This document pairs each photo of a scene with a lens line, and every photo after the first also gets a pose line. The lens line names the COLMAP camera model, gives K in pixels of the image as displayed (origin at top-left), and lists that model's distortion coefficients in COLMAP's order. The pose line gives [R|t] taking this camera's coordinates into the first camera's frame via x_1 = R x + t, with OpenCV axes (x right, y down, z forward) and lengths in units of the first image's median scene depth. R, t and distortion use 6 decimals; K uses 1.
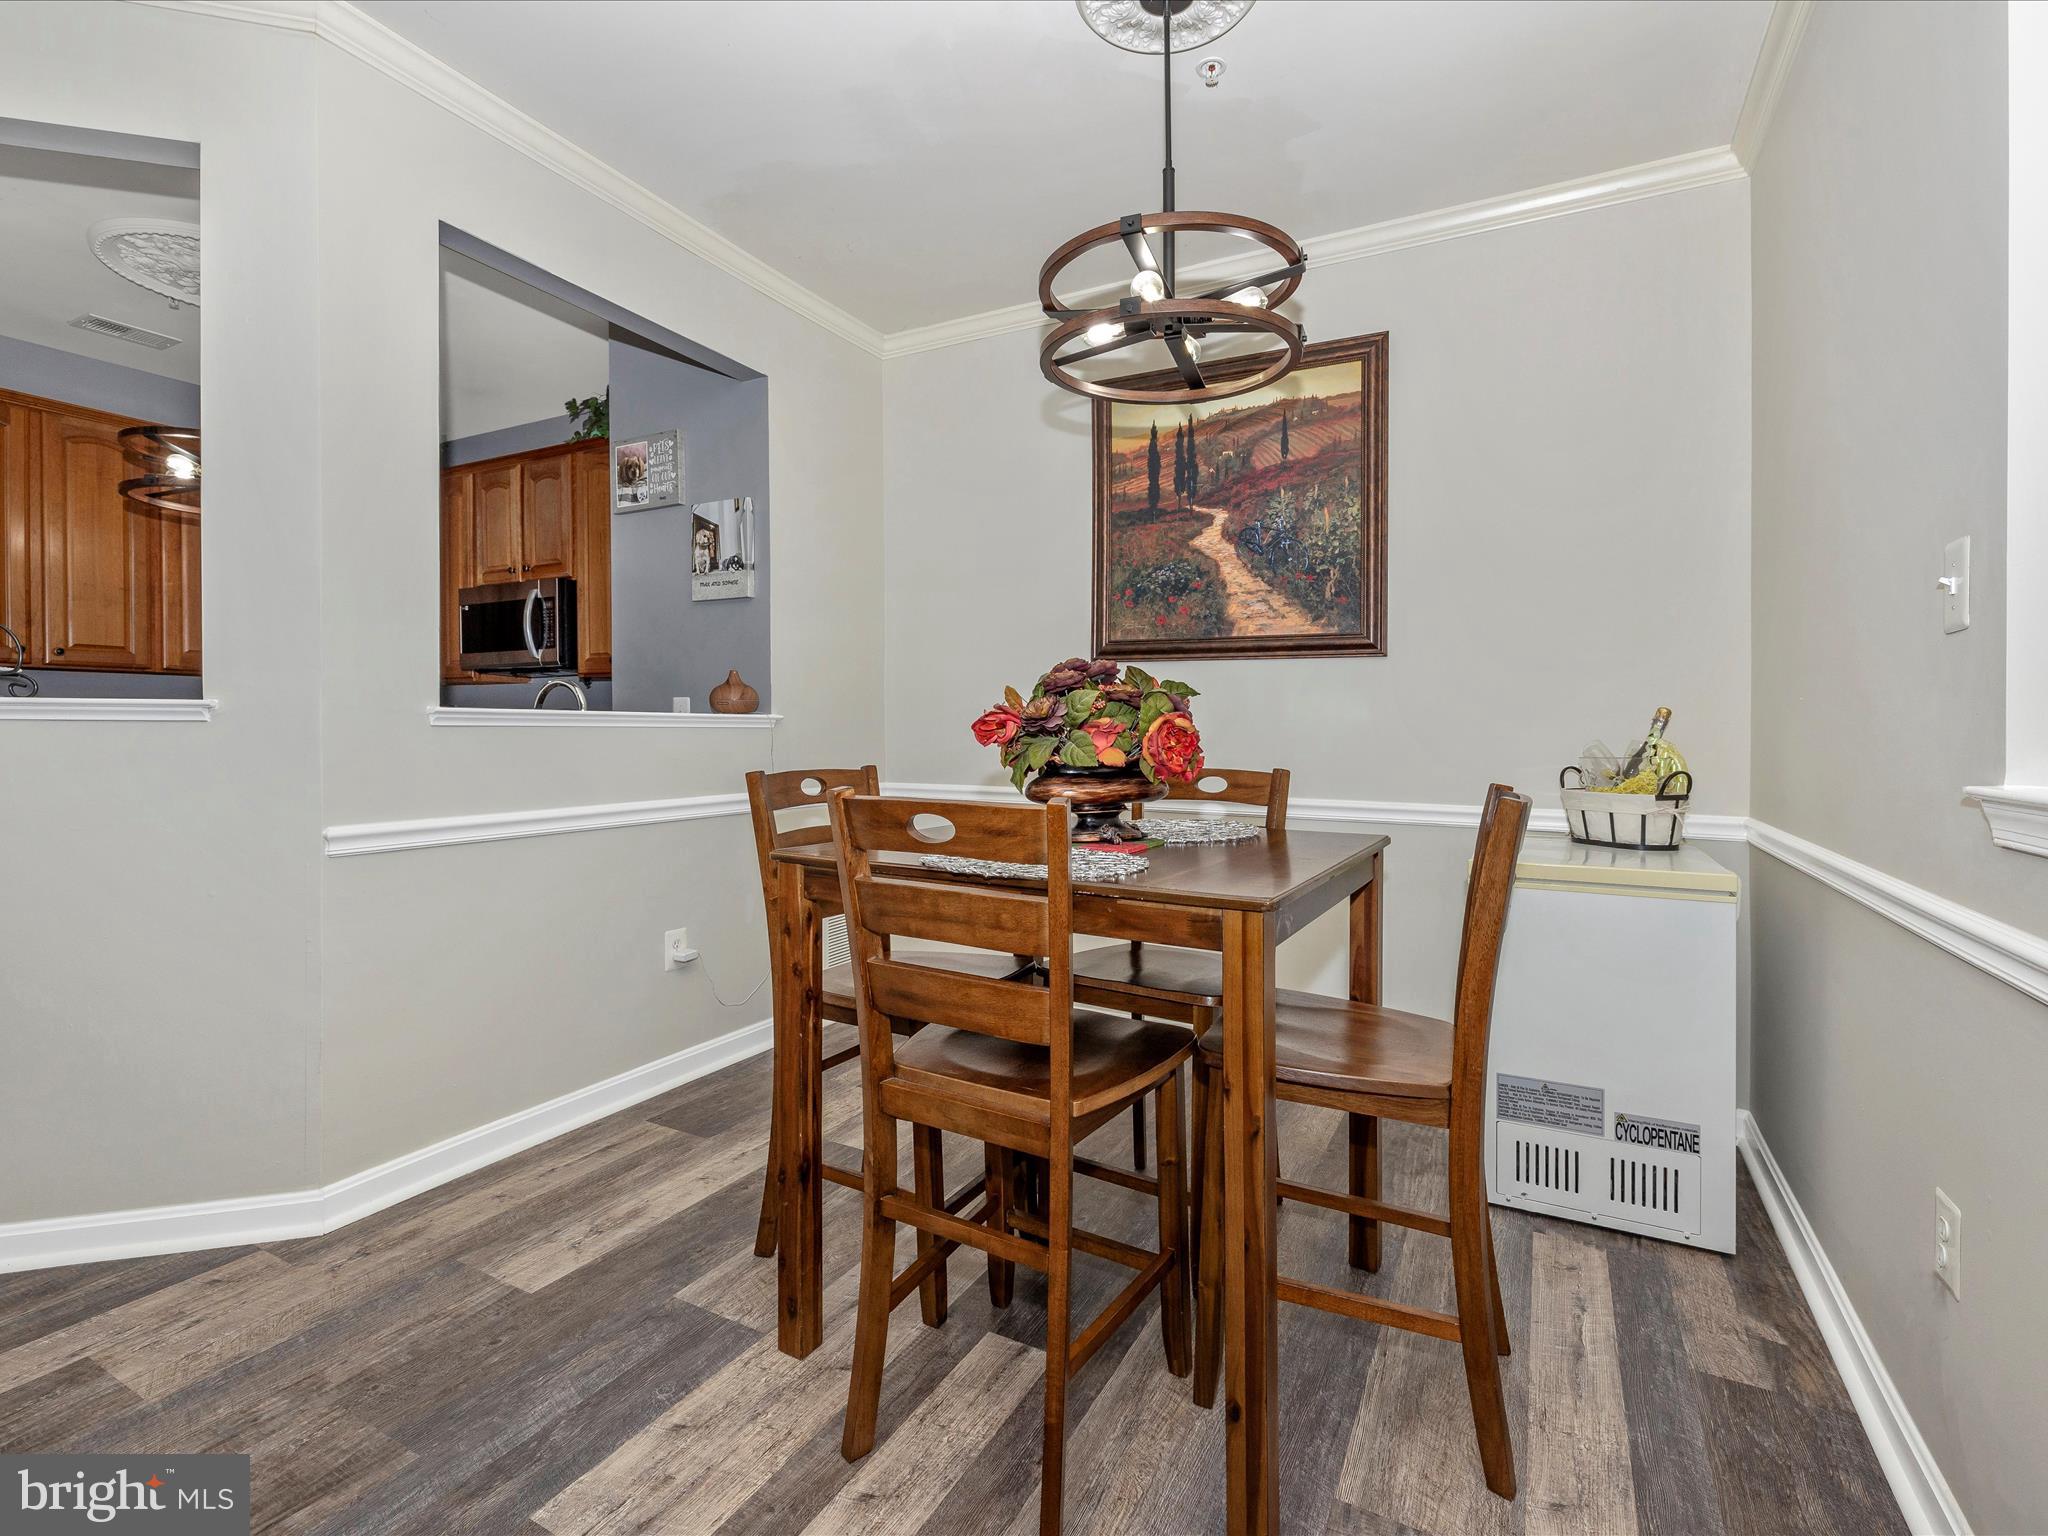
lens RADIAL K [[971.2, 0, 1026.8], [0, 971.2, 713.0], [0, 0, 1]] dist [-0.004154, 0.000906]
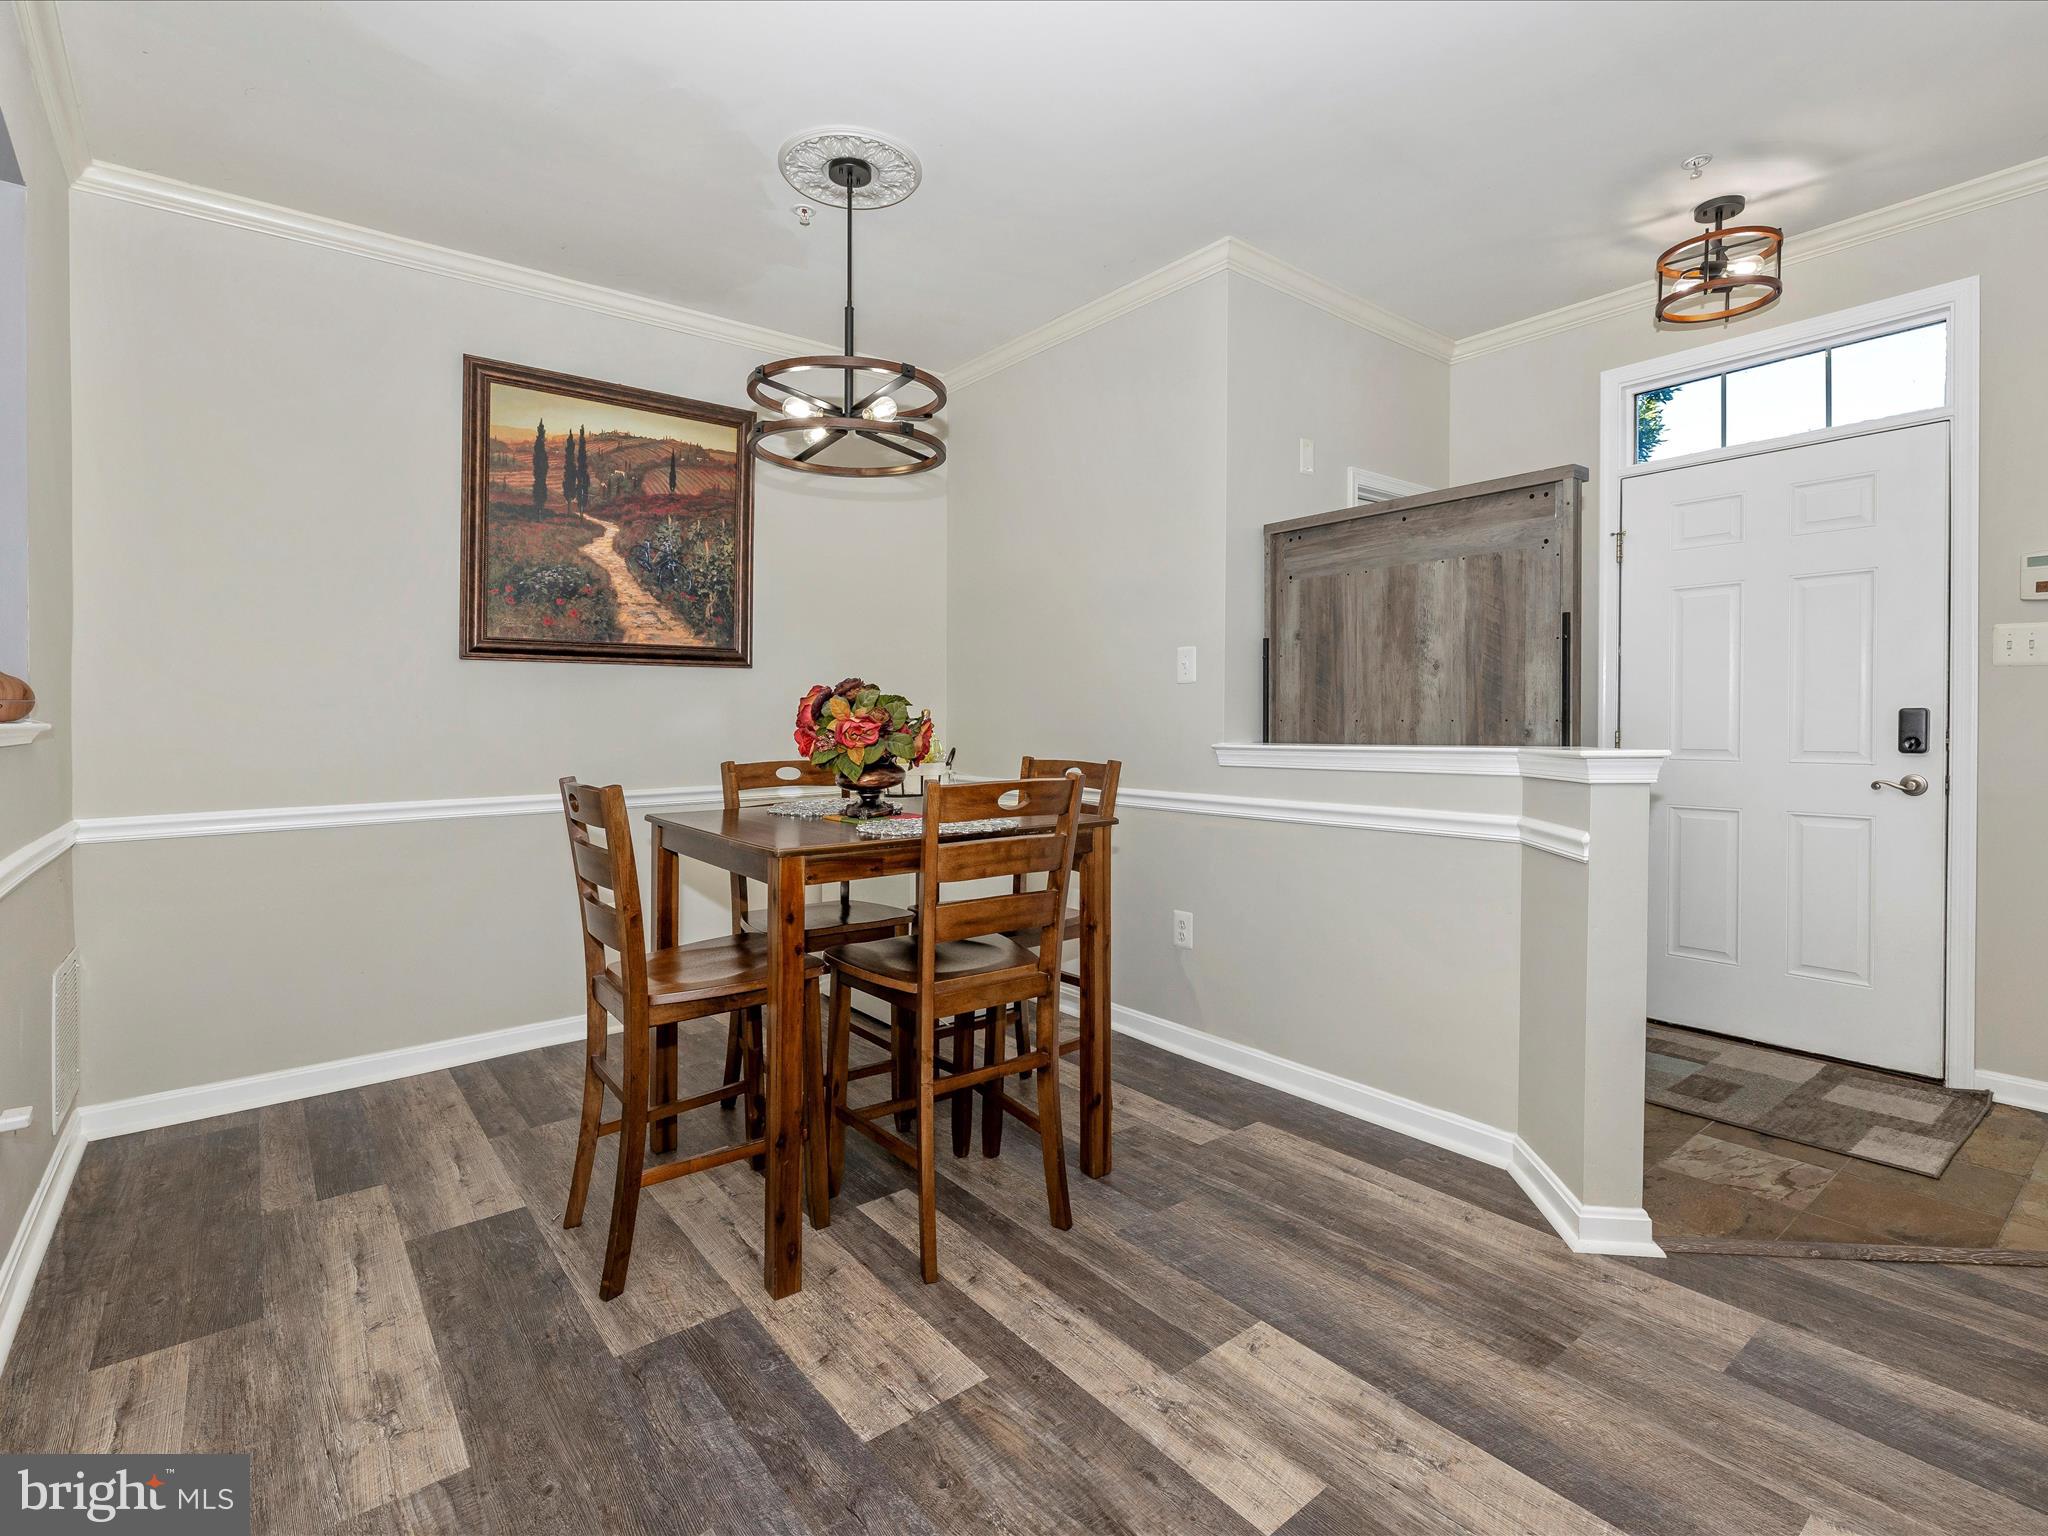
lens RADIAL K [[971.2, 0, 1037.5], [0, 971.2, 702.6], [0, 0, 1]] dist [-0.004154, 0.000906]
pose [[0.388259, 0.000960, 0.921550, -0.641301], [-0.002149, 0.999998, -0.000136, -0.014094], [-0.921548, -0.001927, 0.388260, 0.163631]]
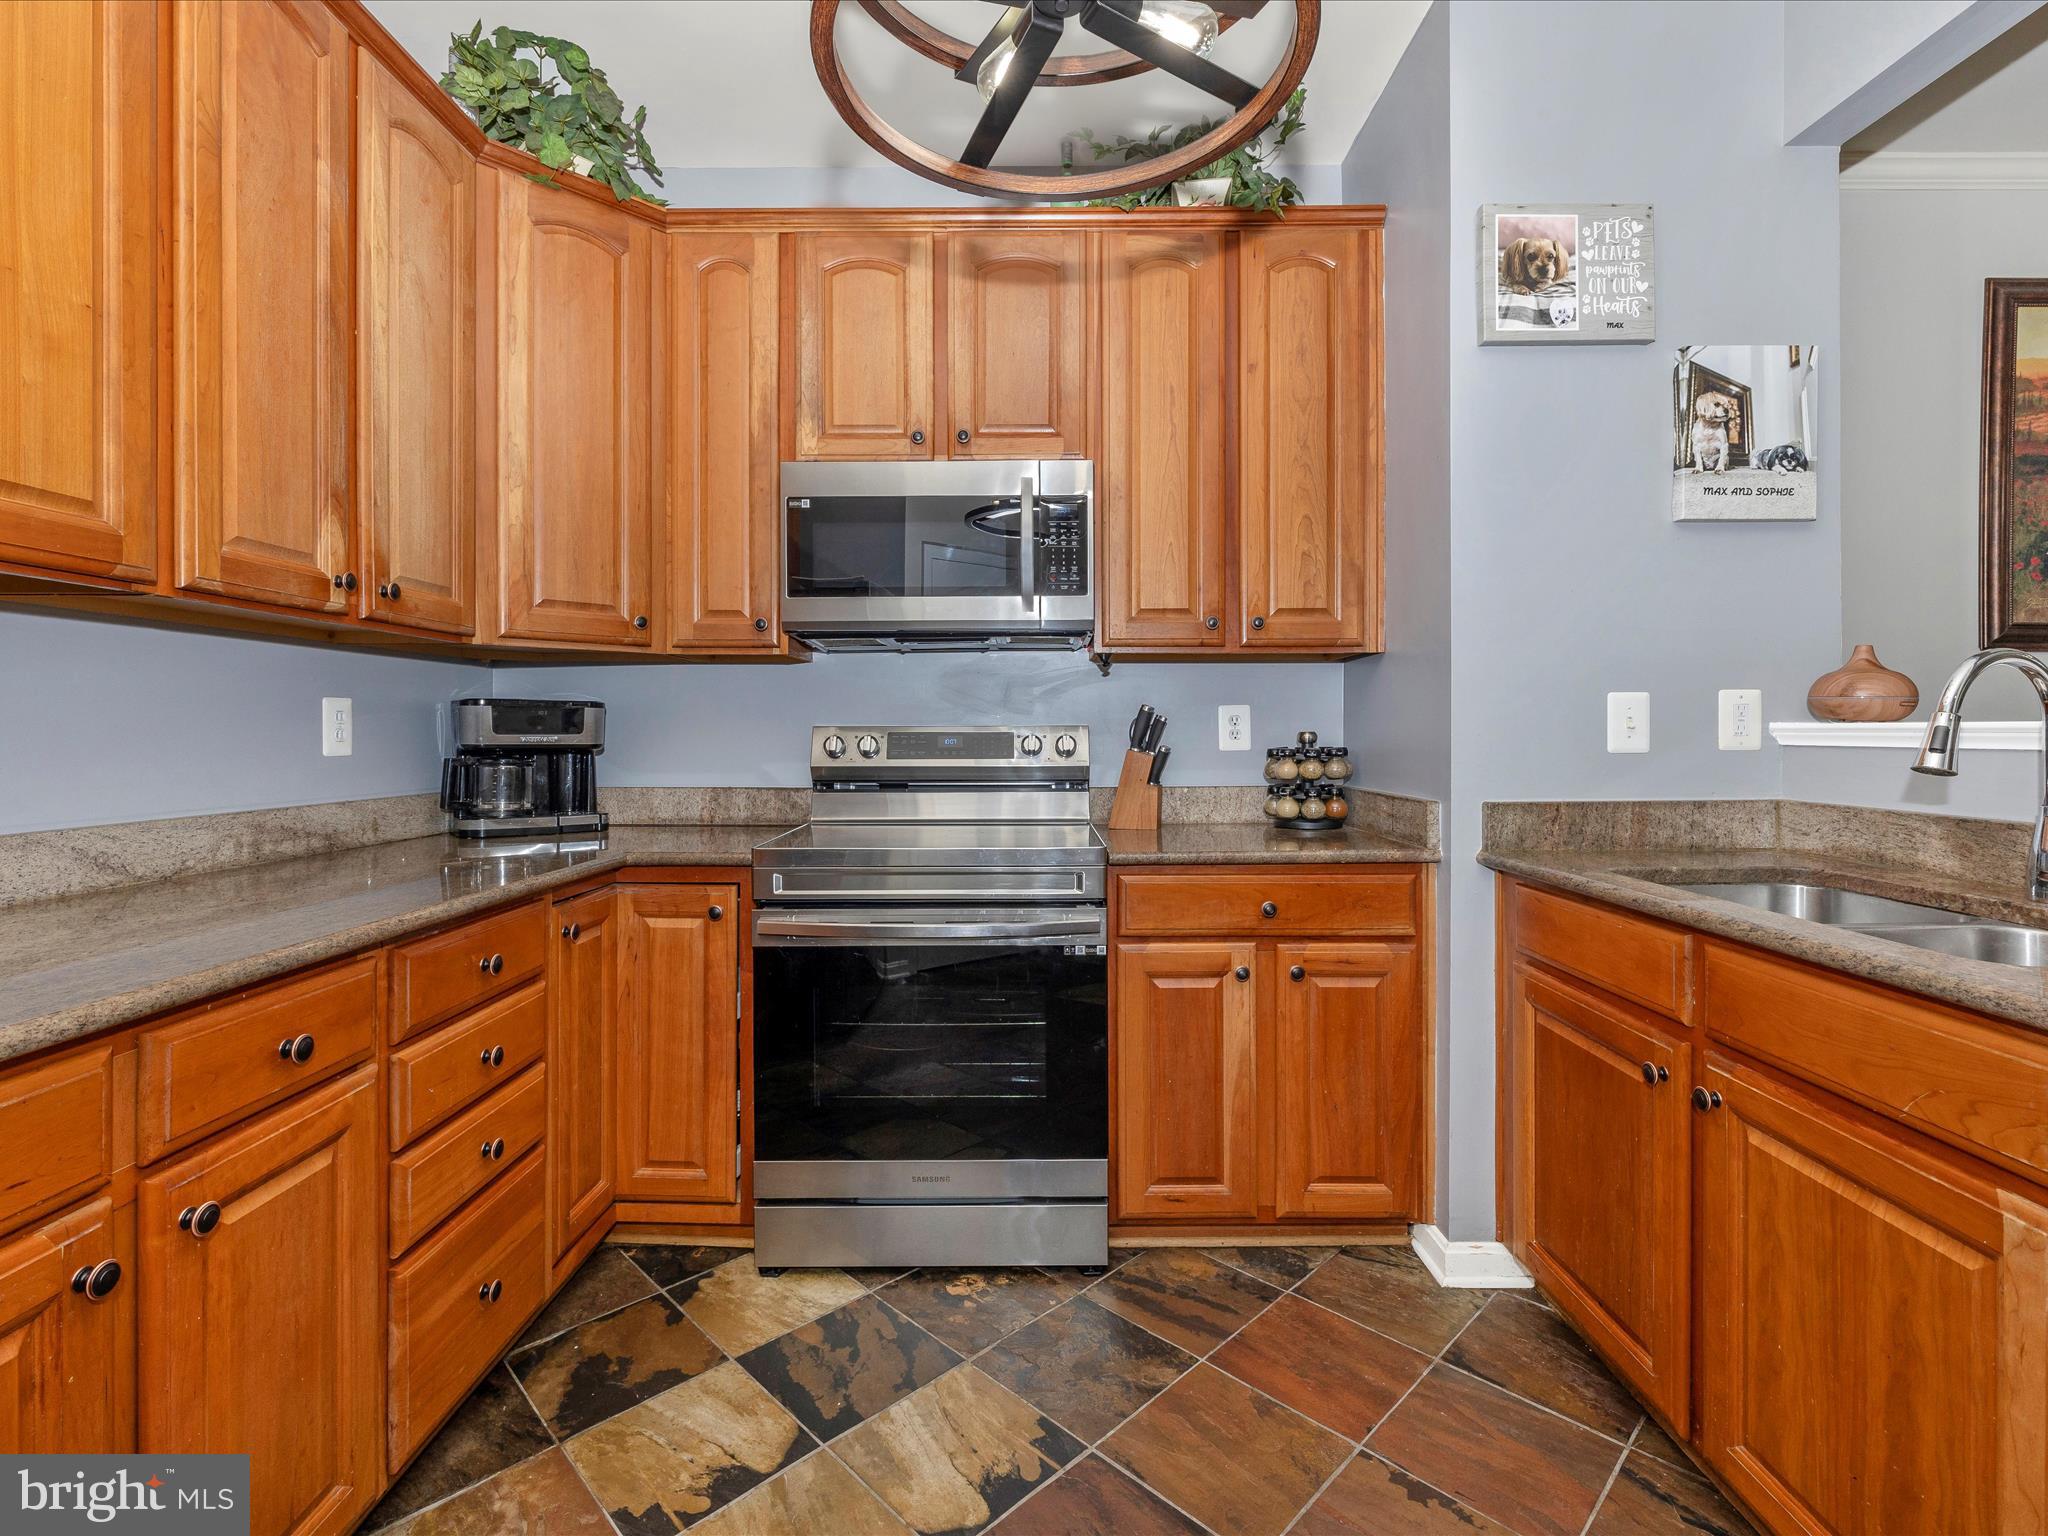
lens RADIAL K [[971.2, 0, 1035.3], [0, 971.2, 716.6], [0, 0, 1]] dist [-0.004154, 0.000906]
pose [[0.884927, 0.000165, 0.465731, -1.053703], [-0.000174, 1.000000, -0.000024, -0.002611], [-0.465731, -0.000060, 0.884927, 0.772417]]
